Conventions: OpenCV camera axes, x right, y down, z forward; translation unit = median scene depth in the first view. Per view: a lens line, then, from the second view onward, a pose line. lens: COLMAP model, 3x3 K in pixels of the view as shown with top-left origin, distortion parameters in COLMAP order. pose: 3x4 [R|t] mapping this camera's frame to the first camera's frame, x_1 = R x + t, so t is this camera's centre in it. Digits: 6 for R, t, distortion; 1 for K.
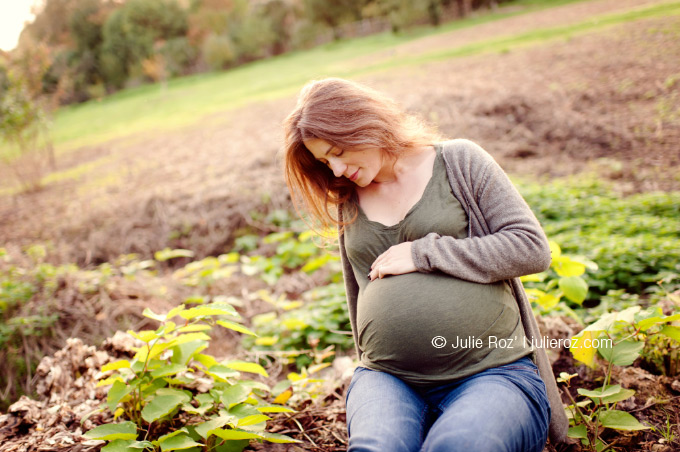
lens RADIAL K [[672.2, 0, 341.9], [0, 672.2, 234.8], [0, 0, 1]] dist [-0.011314, 0.009248]
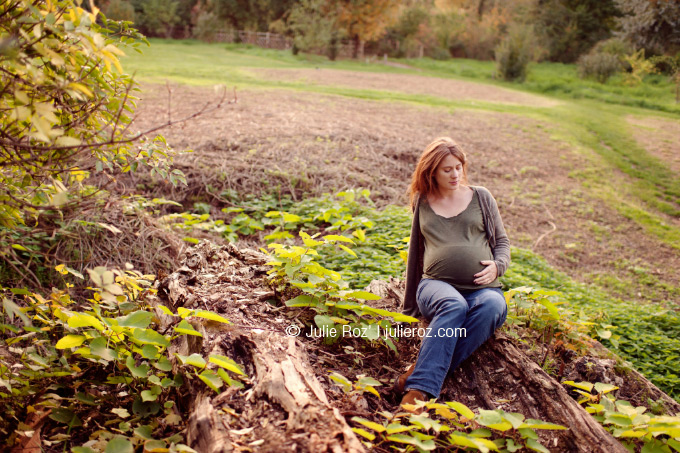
lens RADIAL K [[672.2, 0, 341.9], [0, 672.2, 235.3], [0, 0, 1]] dist [-0.011314, 0.009248]
pose [[0.936951, 0.240925, 0.253137, -0.132832], [-0.236867, 0.970411, -0.046866, 0.037884], [-0.256938, -0.016049, 0.966295, -0.167216]]
